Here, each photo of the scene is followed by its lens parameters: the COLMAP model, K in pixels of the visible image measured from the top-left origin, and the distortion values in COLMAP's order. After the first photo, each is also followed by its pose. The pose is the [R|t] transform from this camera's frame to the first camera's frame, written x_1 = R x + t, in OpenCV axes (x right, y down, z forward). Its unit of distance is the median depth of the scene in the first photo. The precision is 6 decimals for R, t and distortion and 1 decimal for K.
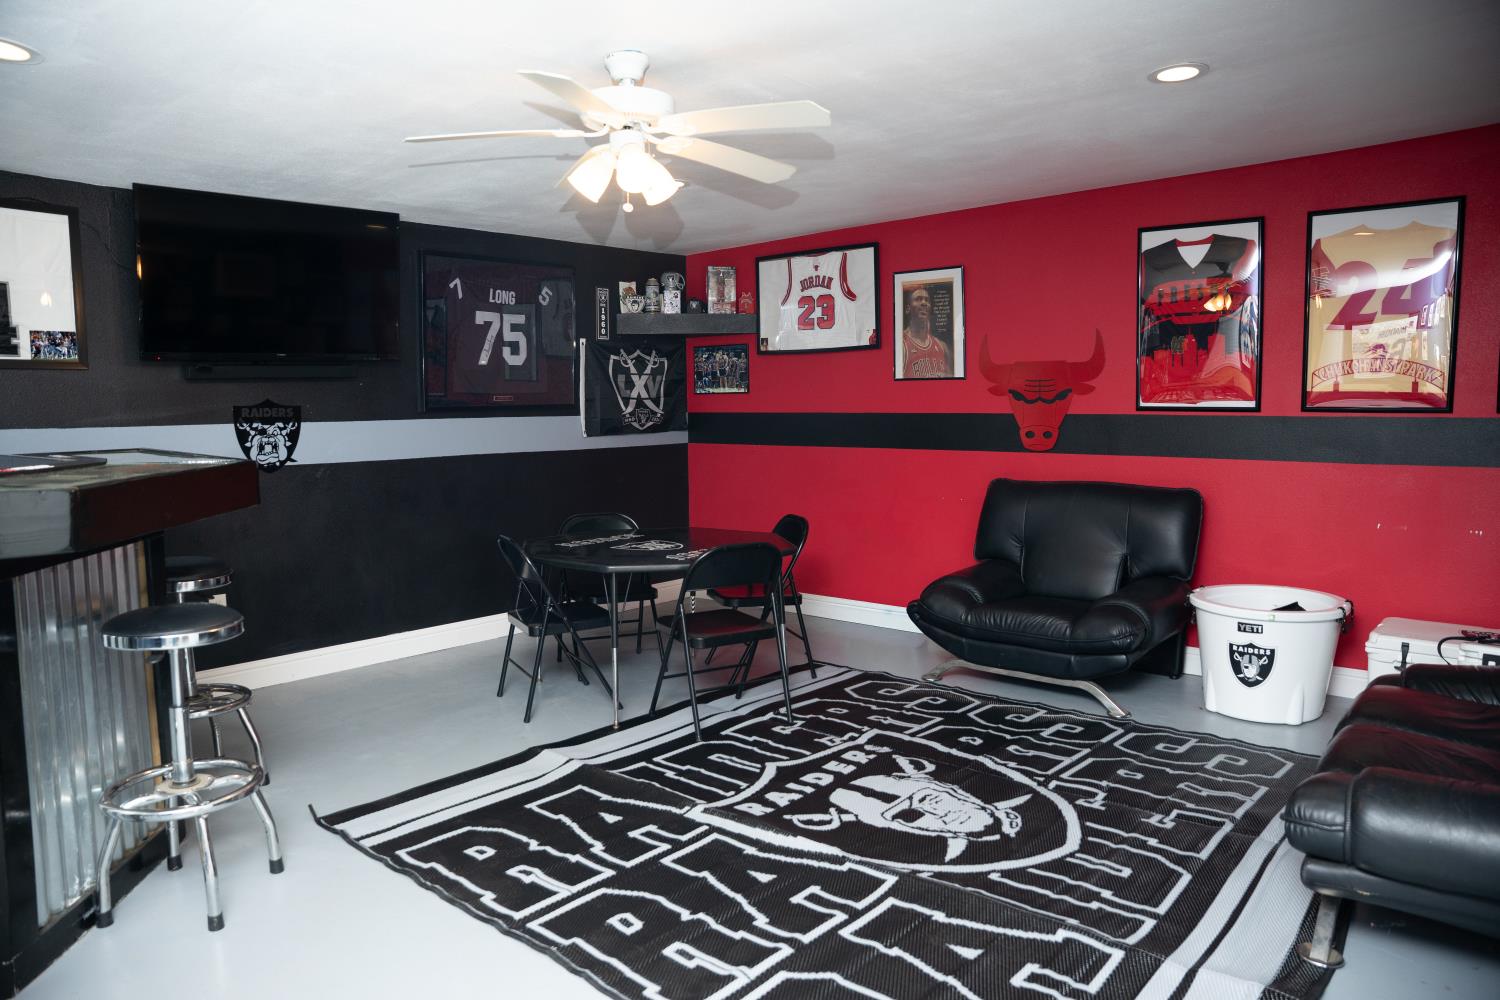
lens RADIAL K [[1047.9, 0, 747.9], [0, 1047.9, 510.3], [0, 0, 1]] dist [-0.160990, 0.091508]
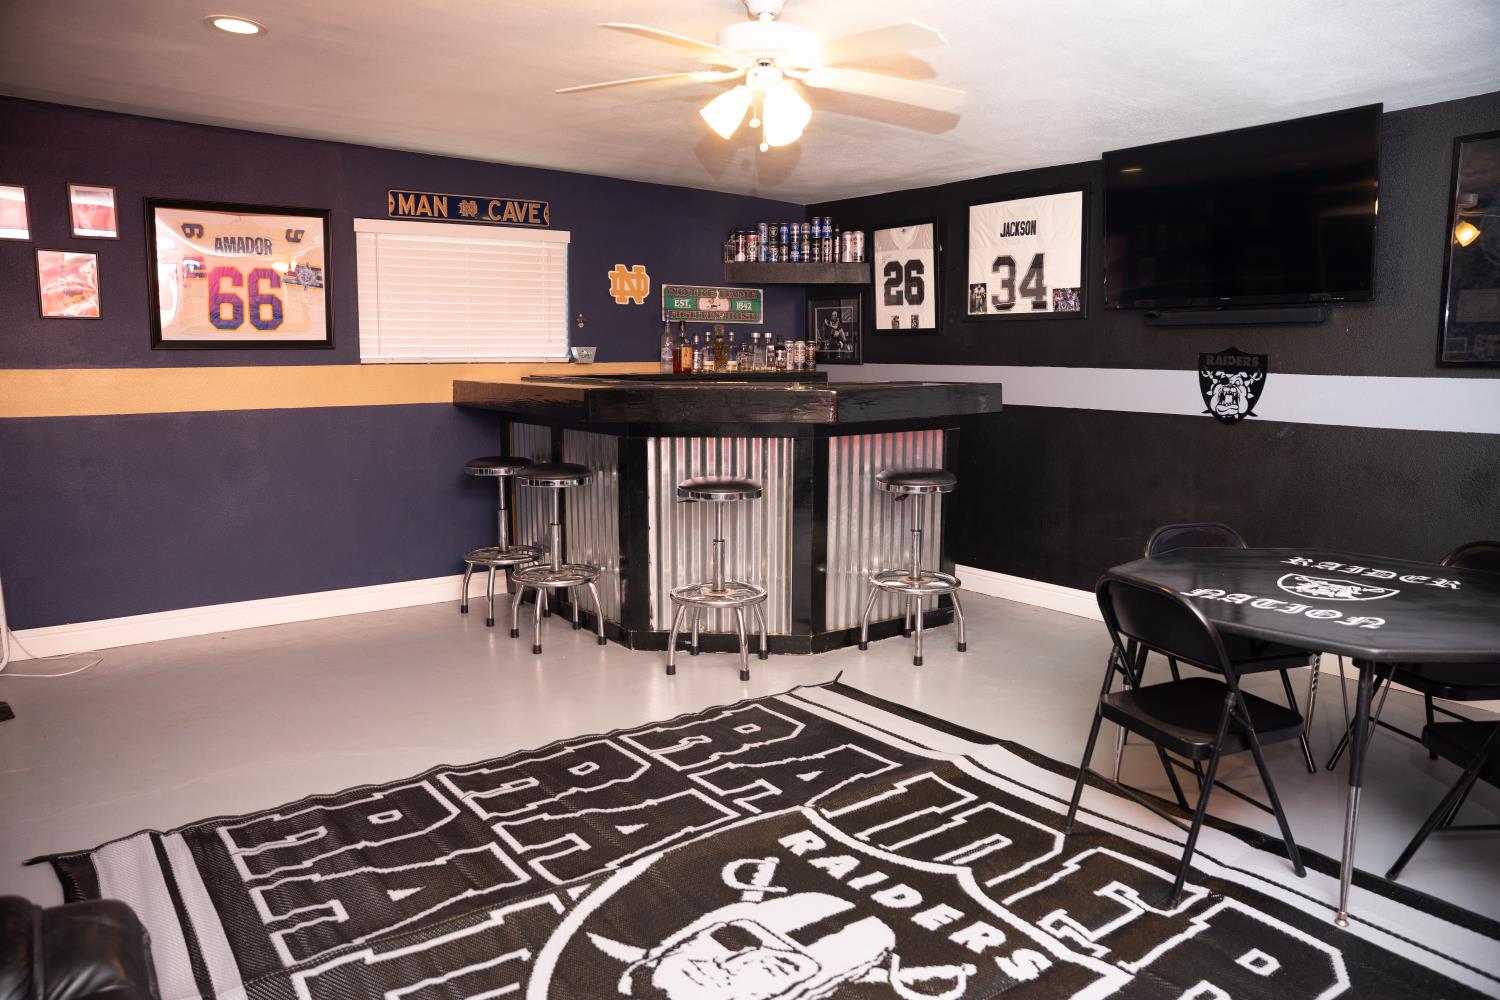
lens RADIAL K [[1047.9, 0, 751.5], [0, 1047.9, 507.0], [0, 0, 1]] dist [-0.160990, 0.091508]
pose [[-0.243222, 0.143787, -0.959254, 0.662136], [-0.098611, 0.980162, 0.171924, -0.096774], [0.964945, 0.136409, -0.224218, 0.955018]]
